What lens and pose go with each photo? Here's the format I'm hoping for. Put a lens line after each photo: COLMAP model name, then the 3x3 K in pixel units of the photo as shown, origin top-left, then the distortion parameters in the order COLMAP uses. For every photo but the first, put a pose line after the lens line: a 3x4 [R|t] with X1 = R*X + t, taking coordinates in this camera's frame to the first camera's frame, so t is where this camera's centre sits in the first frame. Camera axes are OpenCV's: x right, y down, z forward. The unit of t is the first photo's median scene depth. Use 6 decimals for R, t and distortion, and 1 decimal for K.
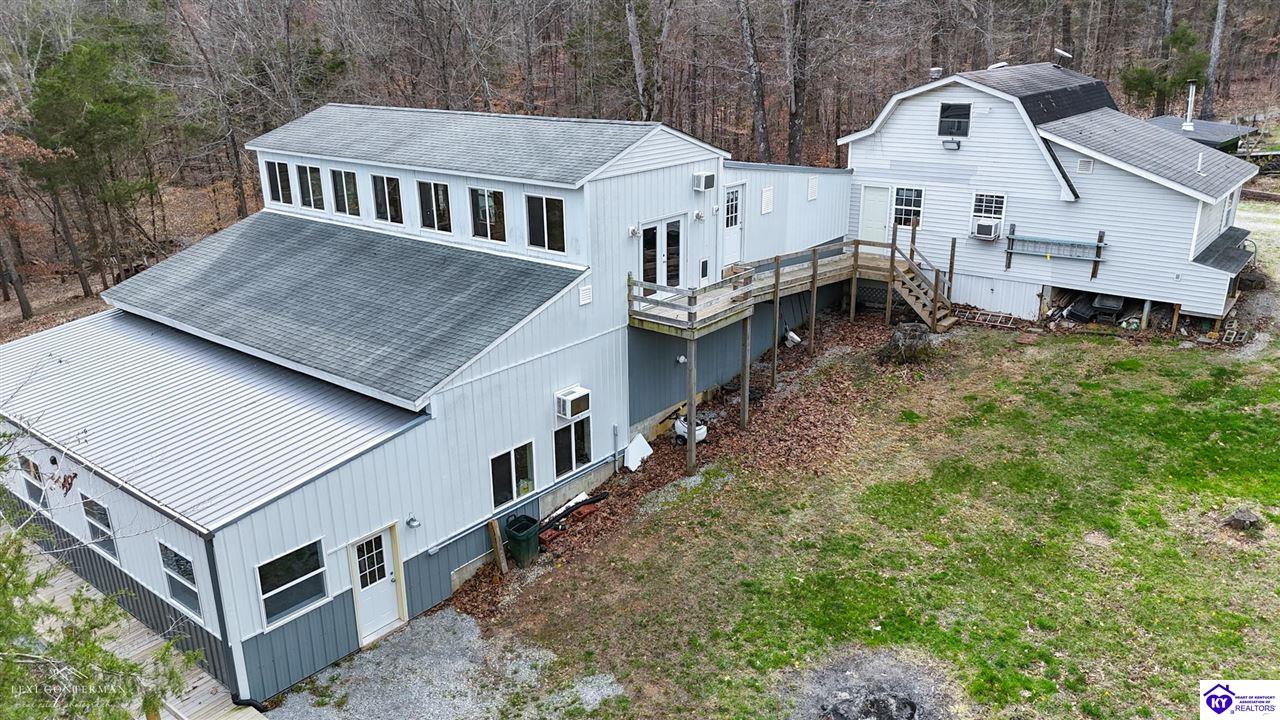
lens RADIAL K [[939.1, 0, 643.0], [0, 939.1, 360.5], [0, 0, 1]] dist [0.083958, -0.082447]
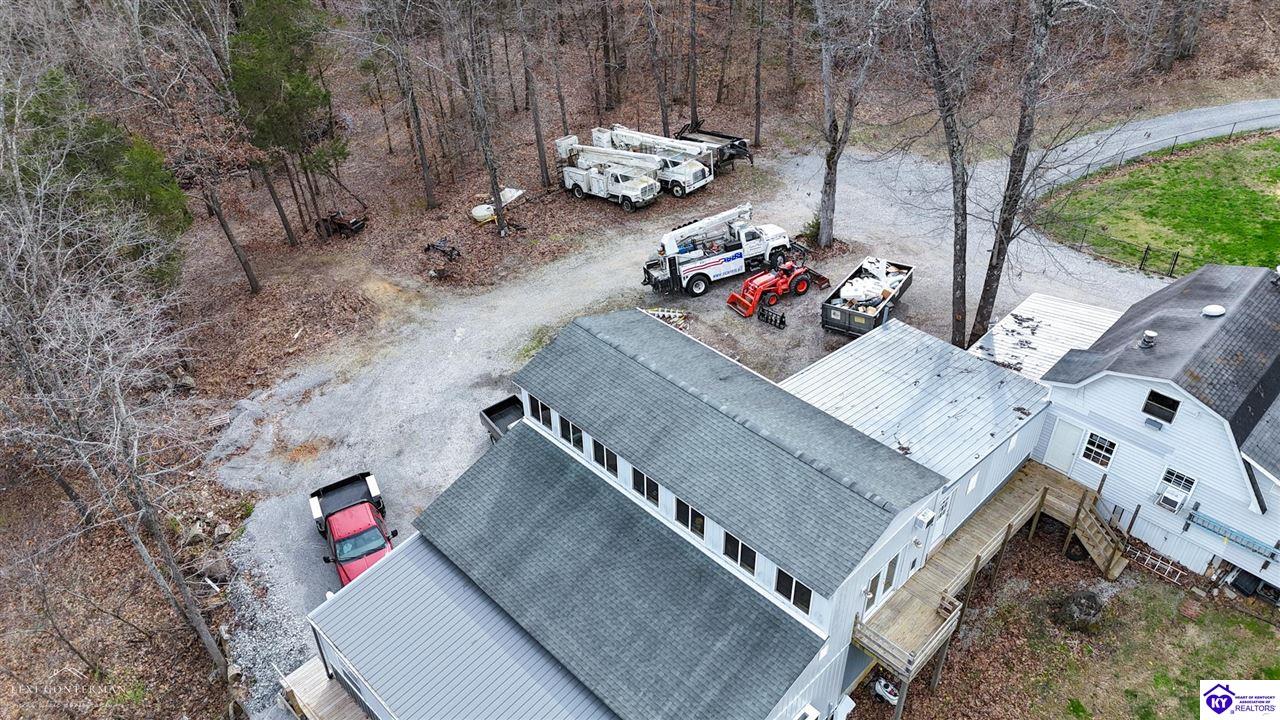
lens RADIAL K [[939.1, 0, 638.1], [0, 939.1, 361.9], [0, 0, 1]] dist [0.083958, -0.082447]
pose [[0.994644, 0.059765, -0.084330, -0.210206], [-0.029352, 0.945616, 0.323957, -0.783394], [0.099105, -0.319747, 0.942306, -0.067589]]
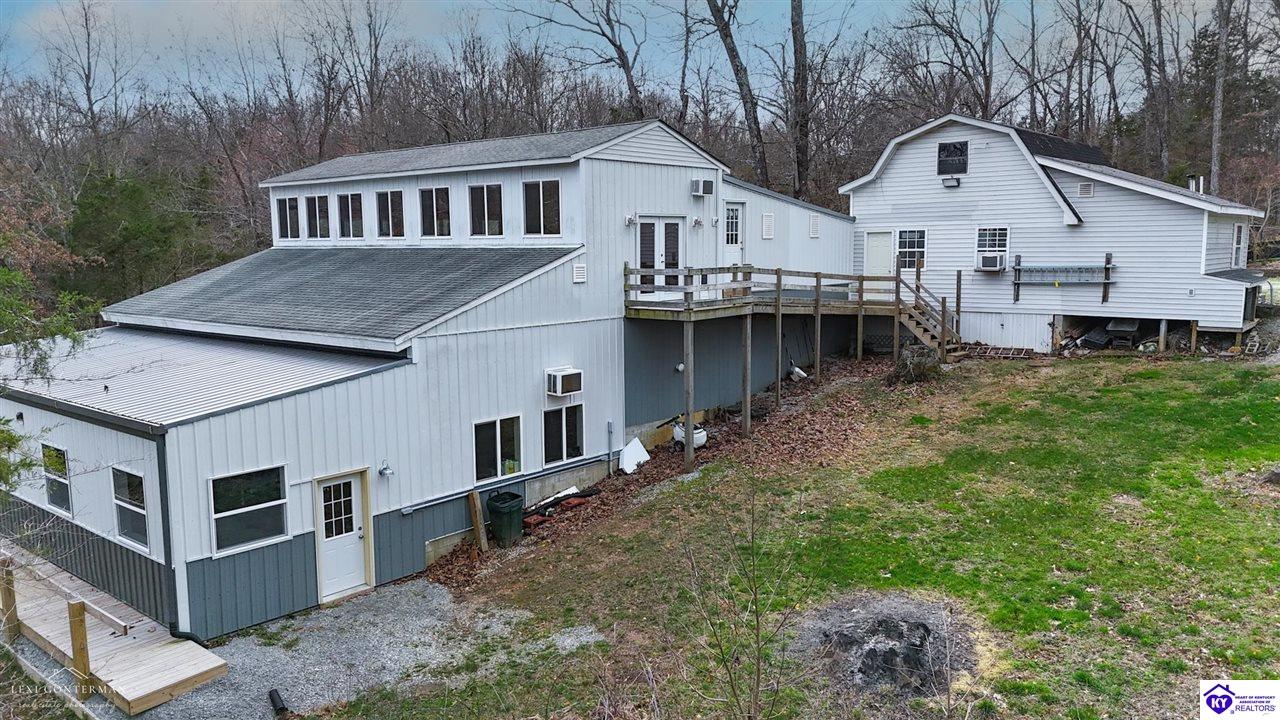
lens RADIAL K [[939.1, 0, 643.1], [0, 939.1, 362.3], [0, 0, 1]] dist [0.083958, -0.082447]
pose [[0.999715, 0.005331, -0.023272, 0.027125], [-0.009934, 0.979242, -0.202453, 0.209485], [0.021710, 0.202626, 0.979015, 0.054440]]
